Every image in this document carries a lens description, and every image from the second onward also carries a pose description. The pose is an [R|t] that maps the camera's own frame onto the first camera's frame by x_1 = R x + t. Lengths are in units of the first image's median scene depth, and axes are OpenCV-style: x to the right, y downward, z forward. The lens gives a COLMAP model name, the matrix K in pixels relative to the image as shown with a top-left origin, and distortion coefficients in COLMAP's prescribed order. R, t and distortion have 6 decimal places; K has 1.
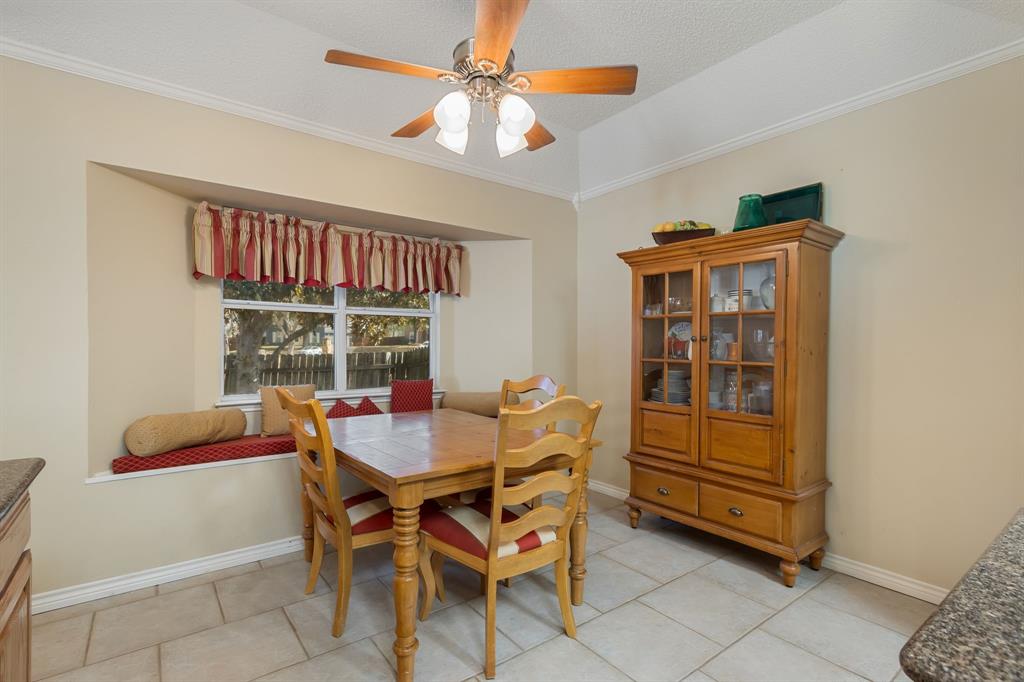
lens RADIAL K [[425.6, 0, 494.0], [0, 425.6, 346.7], [0, 0, 1]] dist [-0.003512, -0.000013]
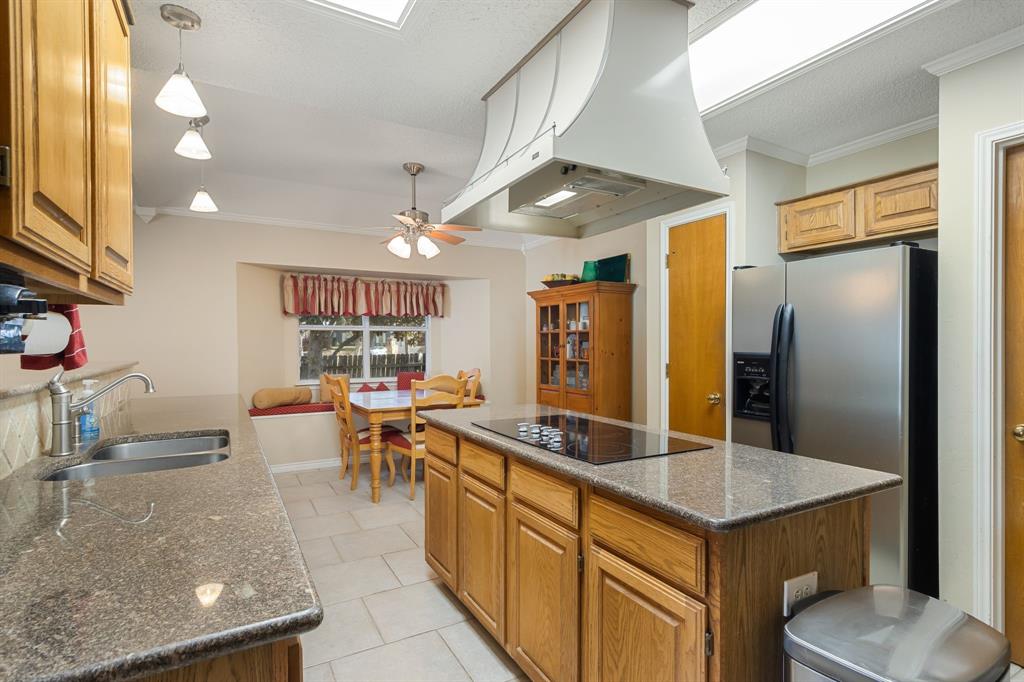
lens RADIAL K [[425.6, 0, 494.0], [0, 425.6, 346.7], [0, 0, 1]] dist [-0.003512, -0.000013]
pose [[0.990828, -0.007668, -0.134914, 0.378817], [0.008023, 0.999966, 0.002084, -0.018775], [0.134894, -0.003147, 0.990855, -0.603992]]
